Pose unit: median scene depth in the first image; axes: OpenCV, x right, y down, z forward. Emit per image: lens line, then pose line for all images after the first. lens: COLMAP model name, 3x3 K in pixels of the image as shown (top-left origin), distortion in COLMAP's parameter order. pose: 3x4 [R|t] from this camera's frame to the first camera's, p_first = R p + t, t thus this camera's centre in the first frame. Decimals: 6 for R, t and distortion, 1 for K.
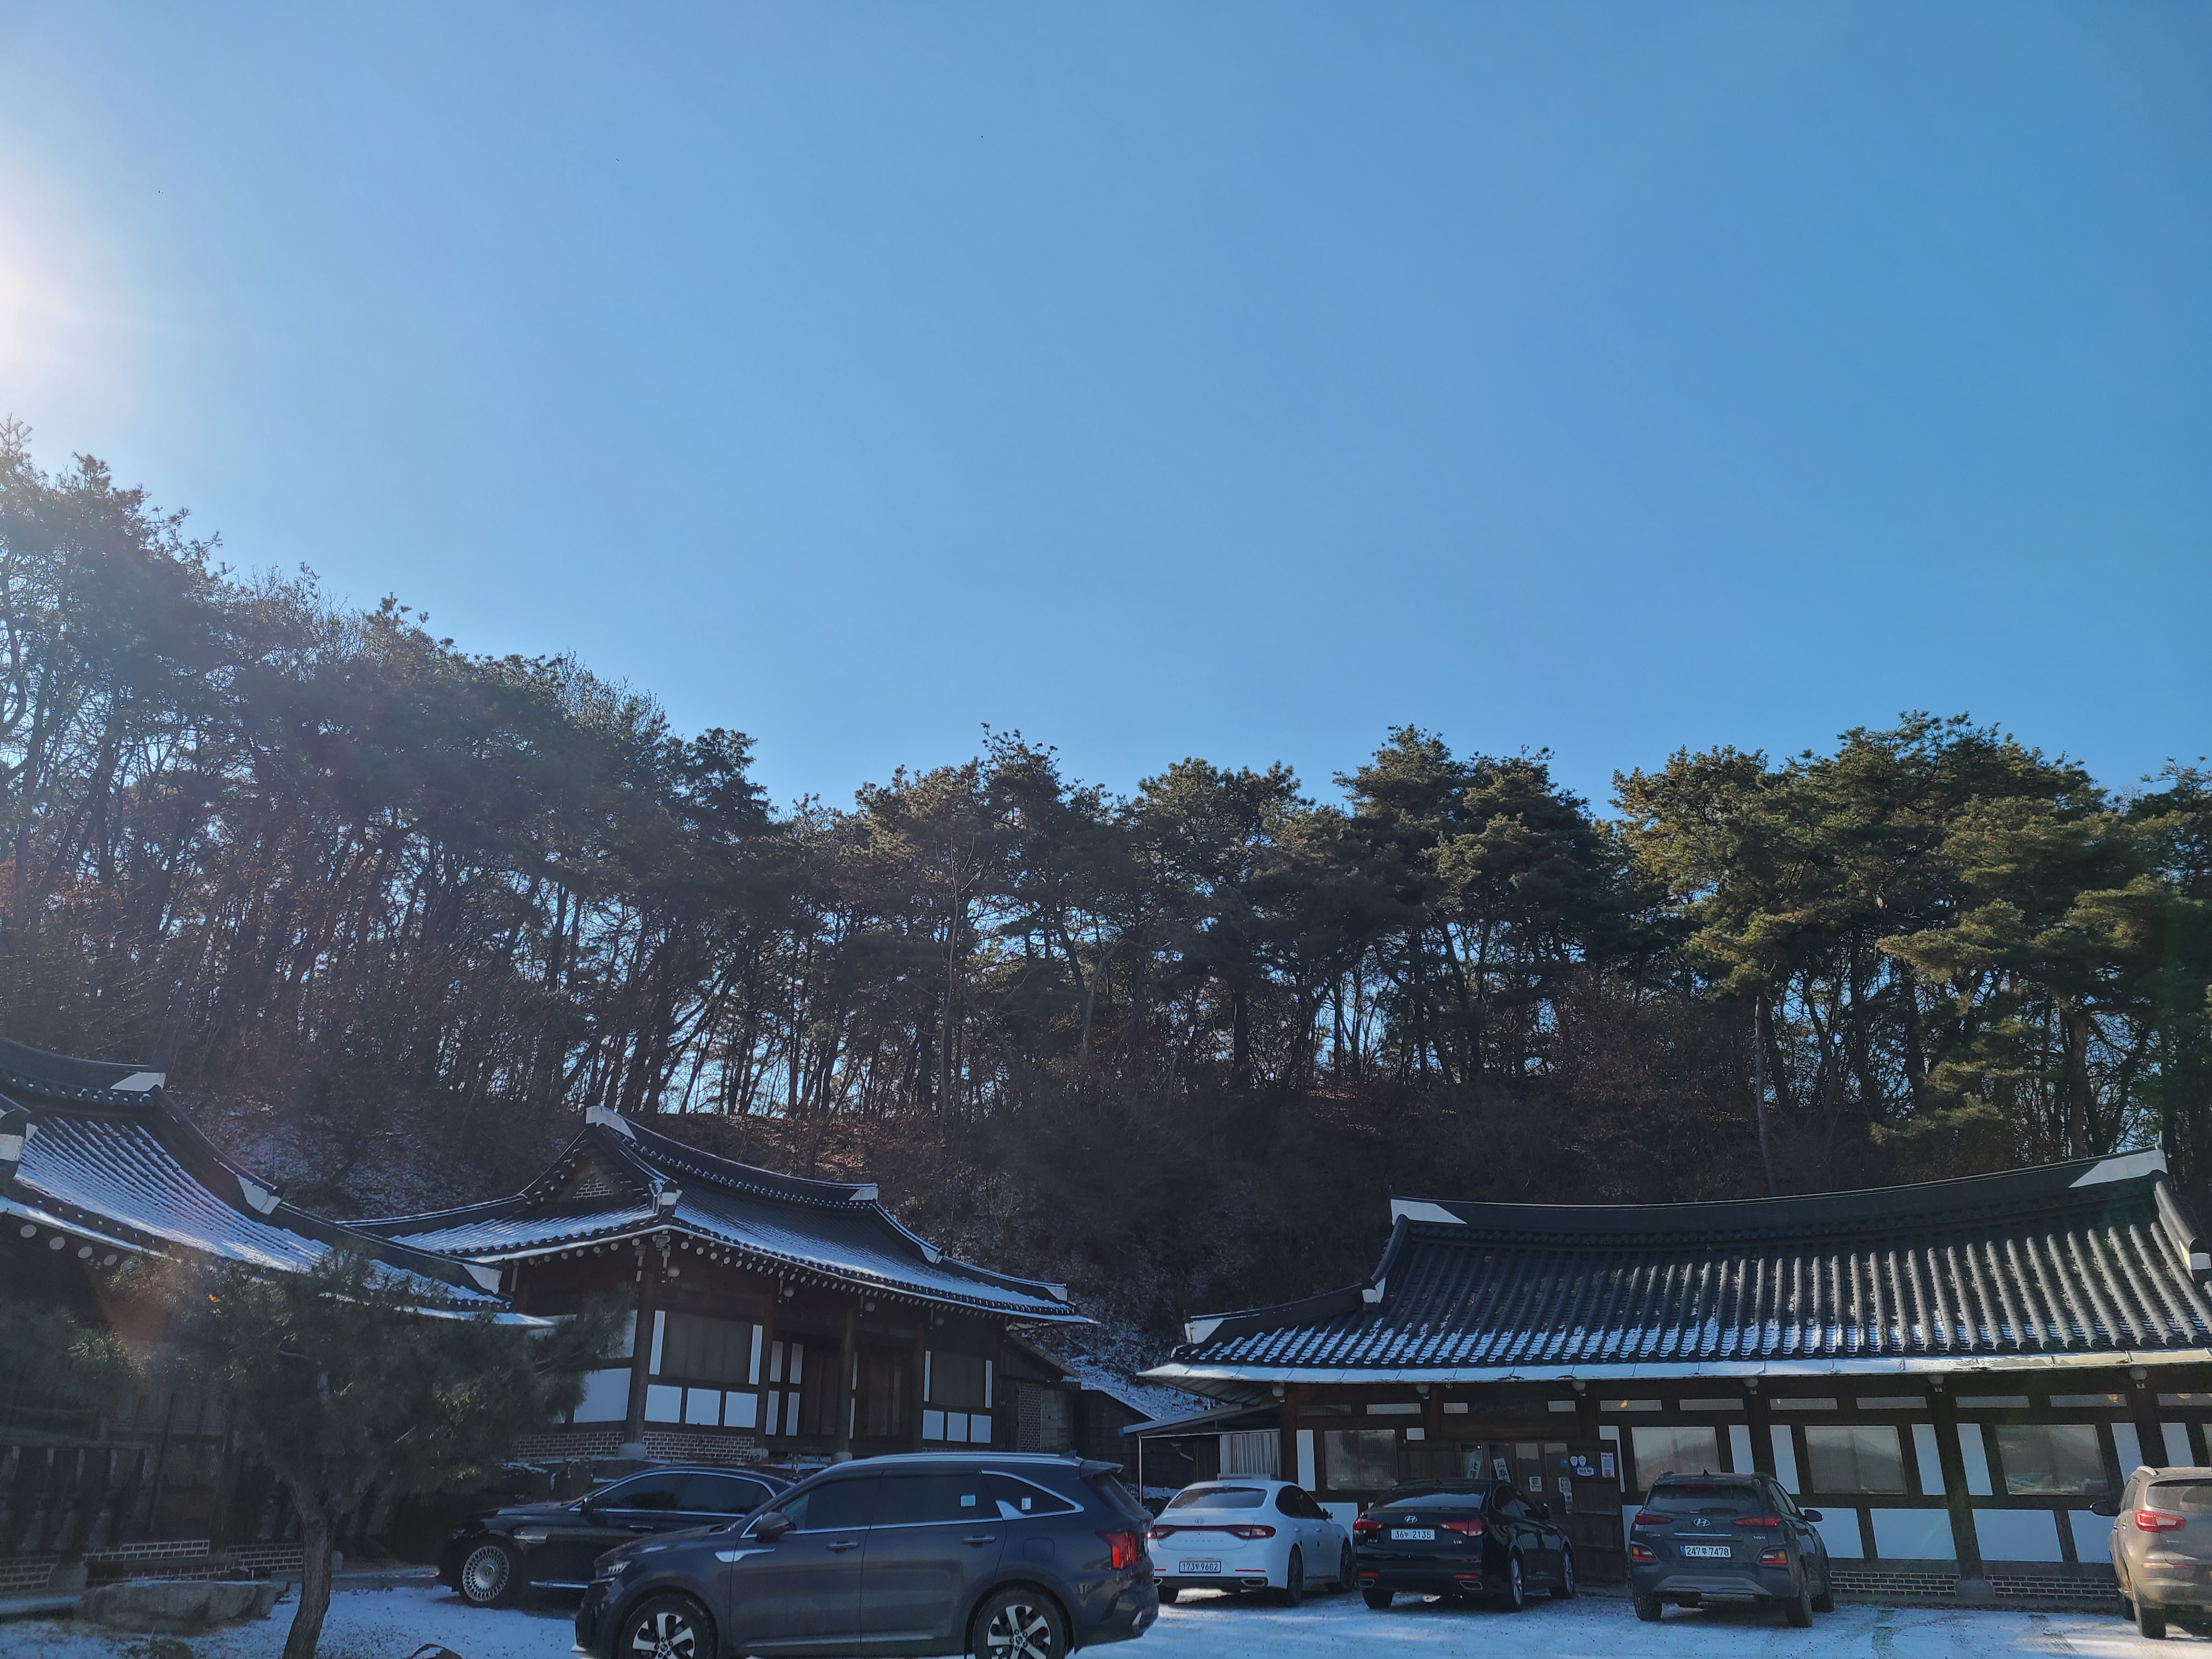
lens RADIAL K [[1654.8, 0, 1103.3], [0, 1654.8, 837.2], [0, 0, 1]] dist [0.078715, -0.056717]
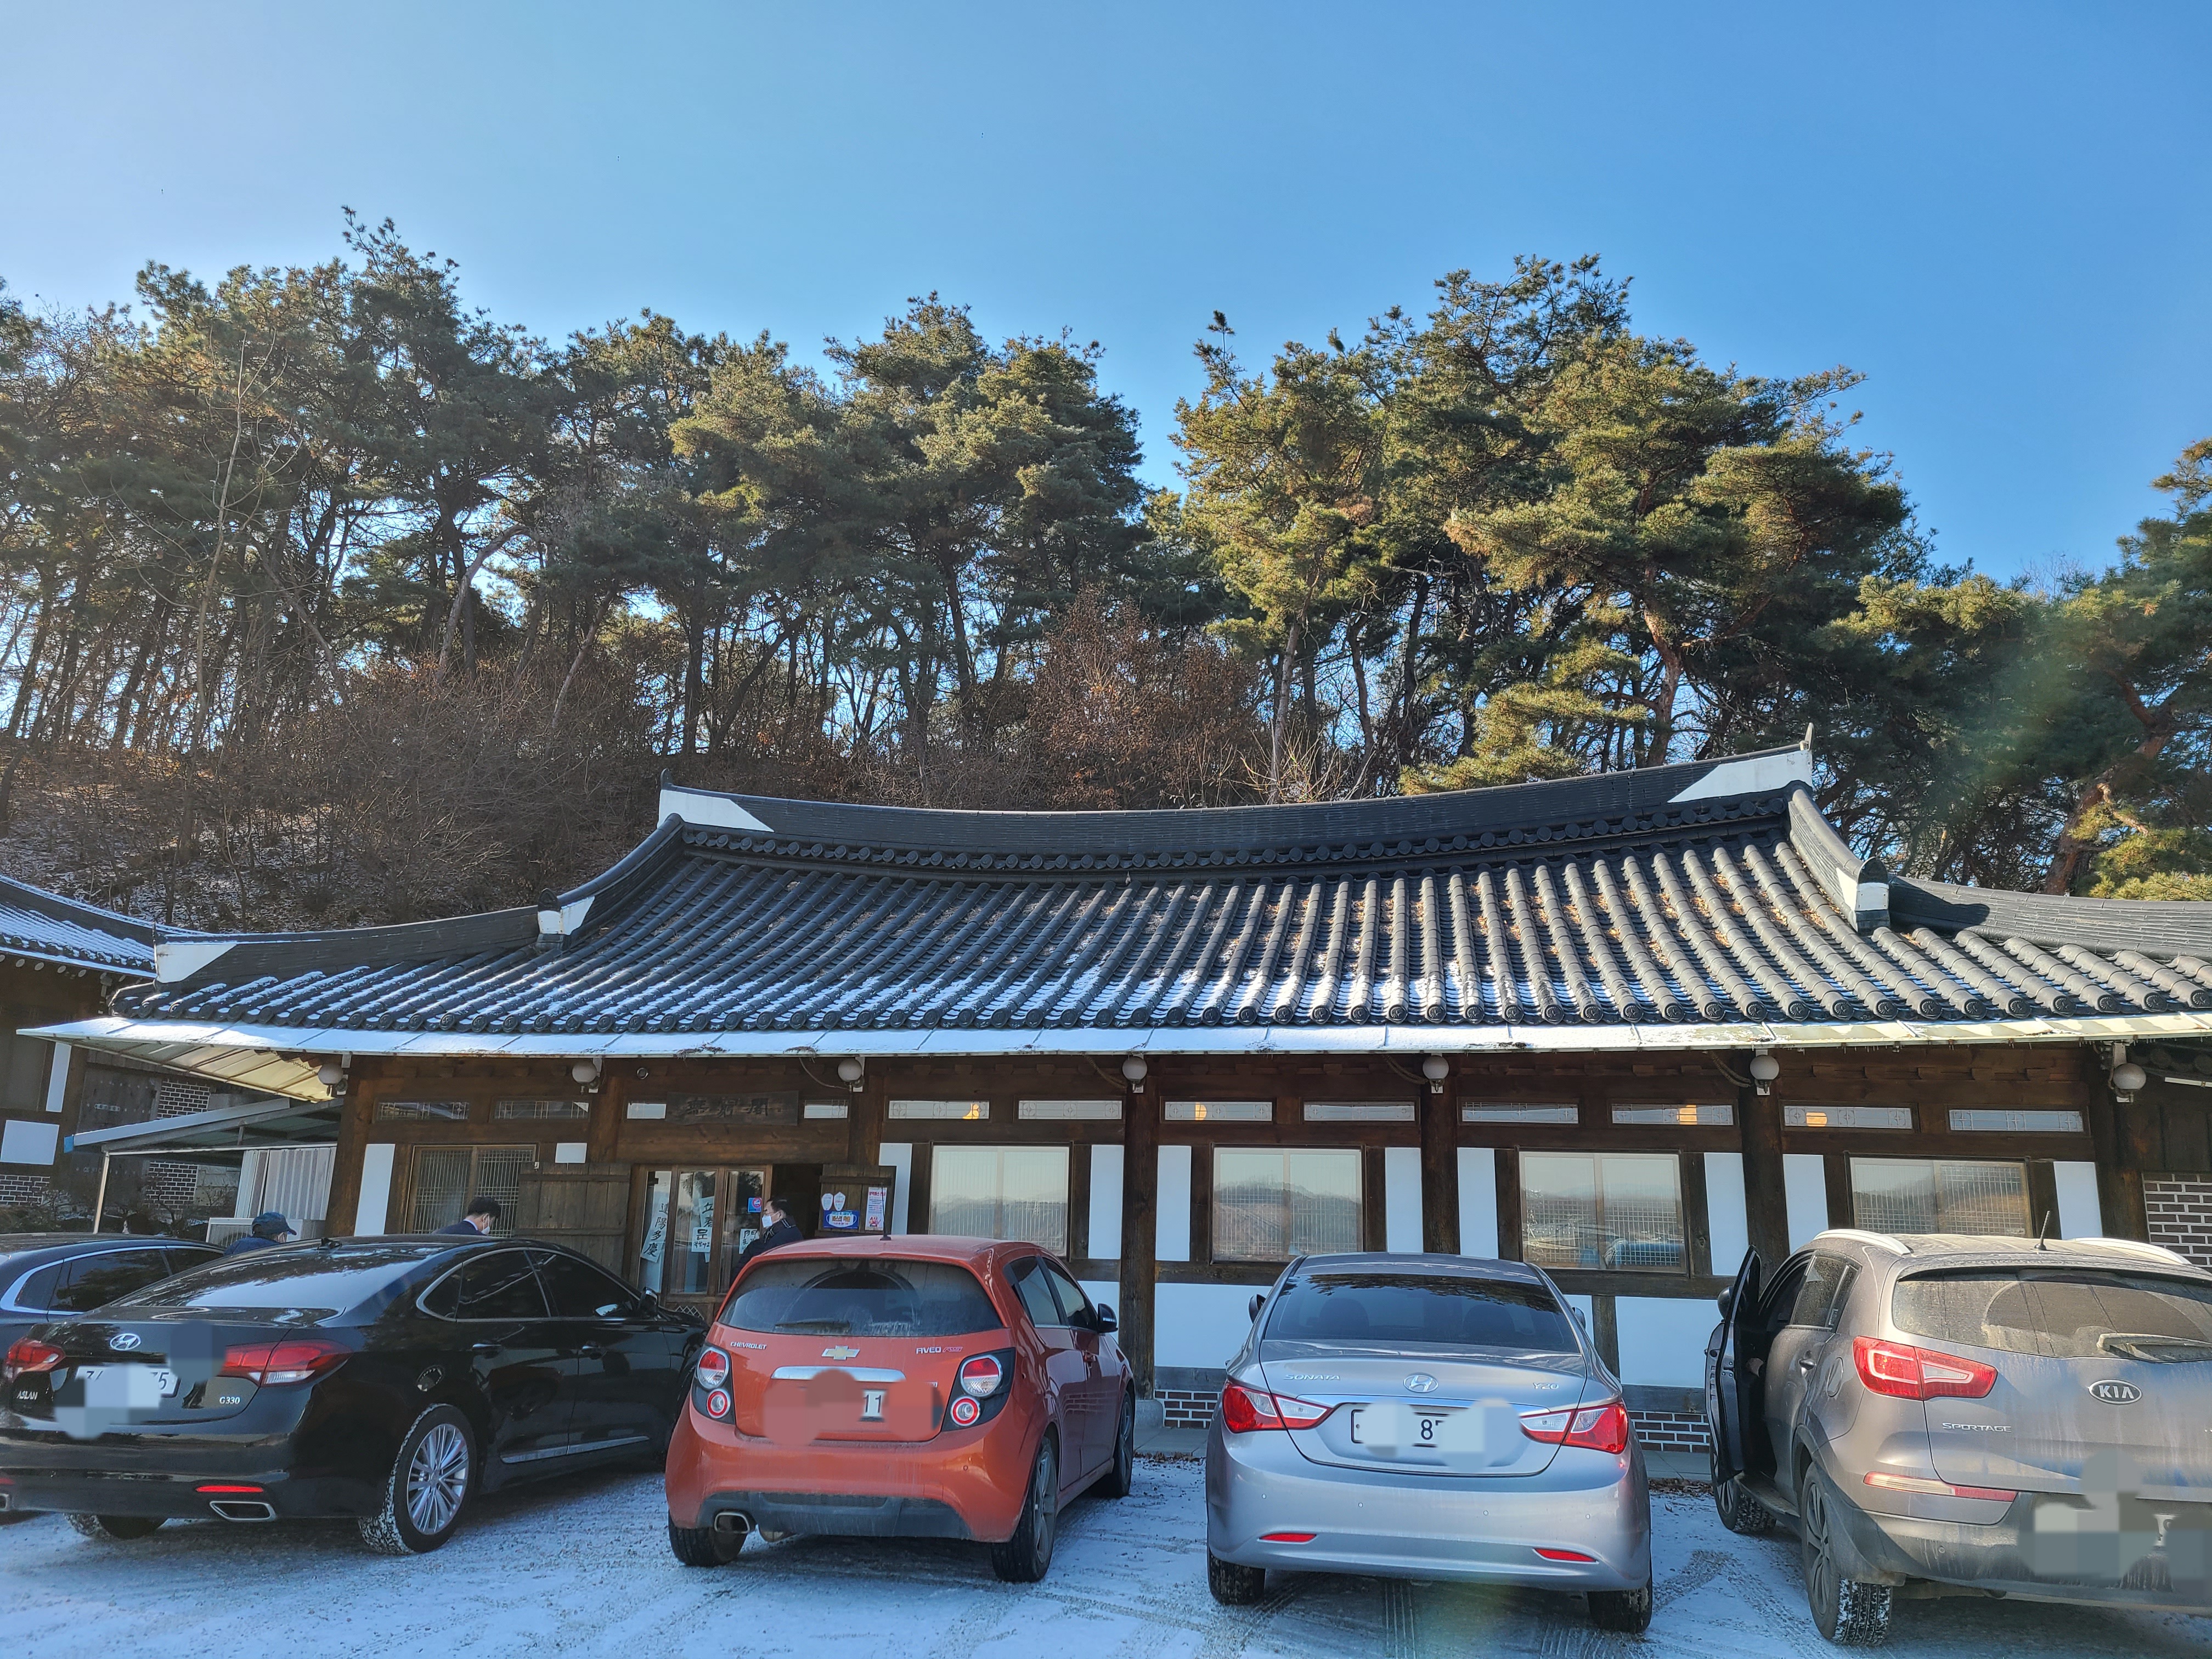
lens RADIAL K [[1639.5, 0, 1123.1], [0, 1639.5, 833.4], [0, 0, 1]] dist [0.075970, -0.058967]
pose [[0.966117, 0.080333, 0.245284, 0.215883], [-0.112883, 0.986133, 0.121652, 0.161278], [-0.232110, -0.145218, 0.961788, 0.436150]]
